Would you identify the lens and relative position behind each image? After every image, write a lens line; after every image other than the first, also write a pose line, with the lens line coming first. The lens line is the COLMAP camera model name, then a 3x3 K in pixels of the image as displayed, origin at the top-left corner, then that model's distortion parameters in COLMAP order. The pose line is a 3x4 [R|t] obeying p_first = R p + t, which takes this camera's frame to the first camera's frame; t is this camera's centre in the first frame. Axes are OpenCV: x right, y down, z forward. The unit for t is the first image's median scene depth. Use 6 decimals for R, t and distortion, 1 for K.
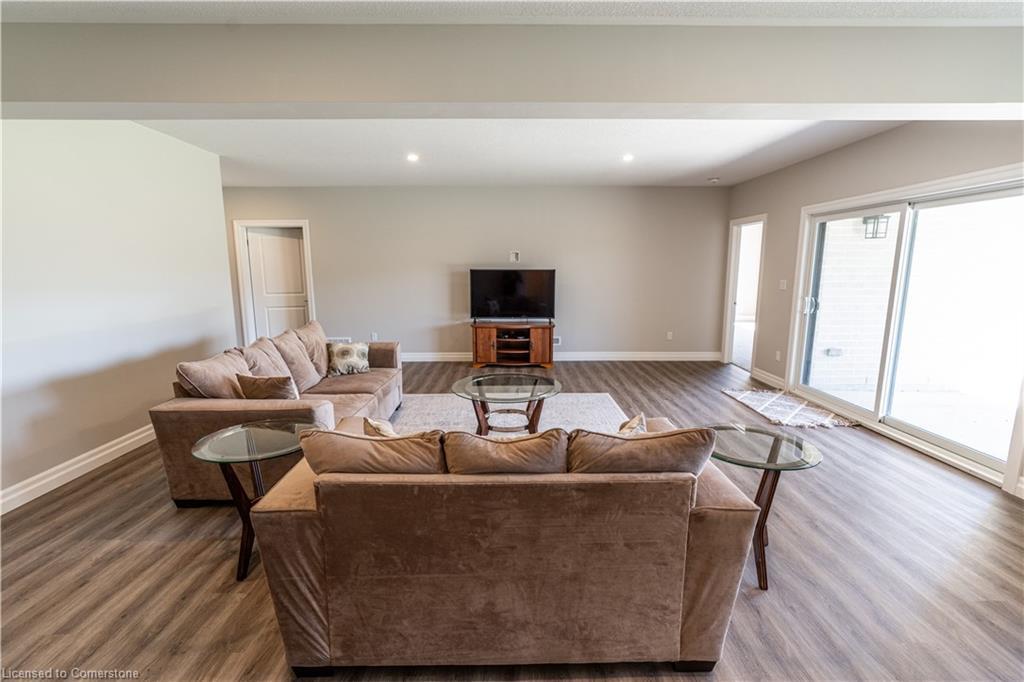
lens RADIAL K [[457.8, 0, 511.8], [0, 457.8, 342.8], [0, 0, 1]] dist [-0.008714, 0.001342]
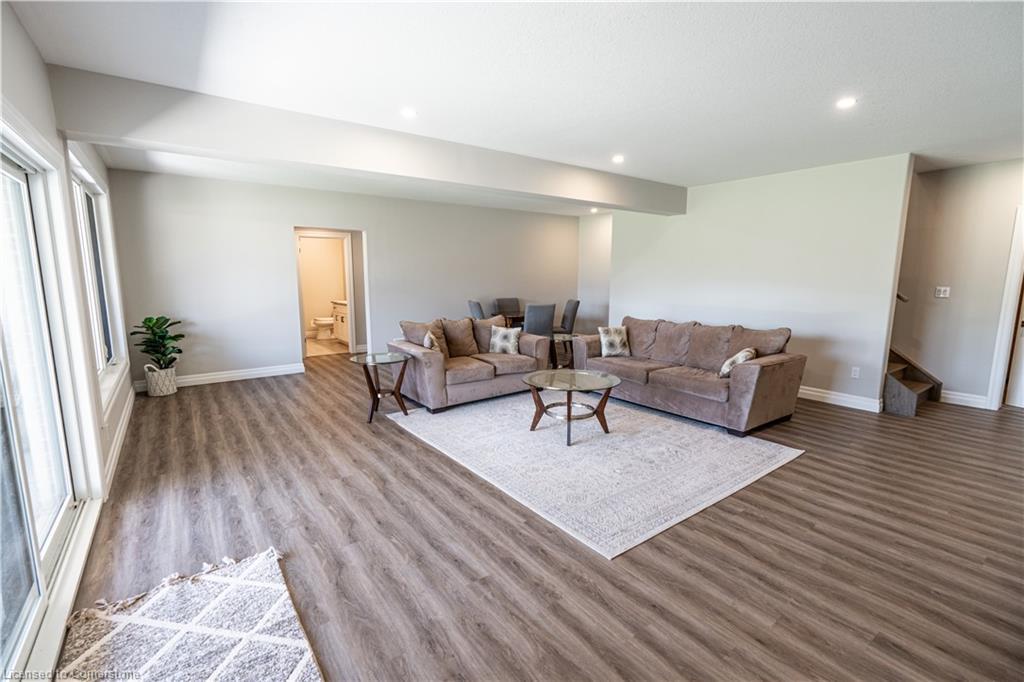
lens RADIAL K [[457.8, 0, 510.8], [0, 457.8, 342.7], [0, 0, 1]] dist [-0.008714, 0.001342]
pose [[-0.806232, 0.087784, -0.585050, 0.567168], [-0.093511, 0.957588, 0.272546, -0.213874], [0.584162, 0.274444, -0.763830, 1.320826]]
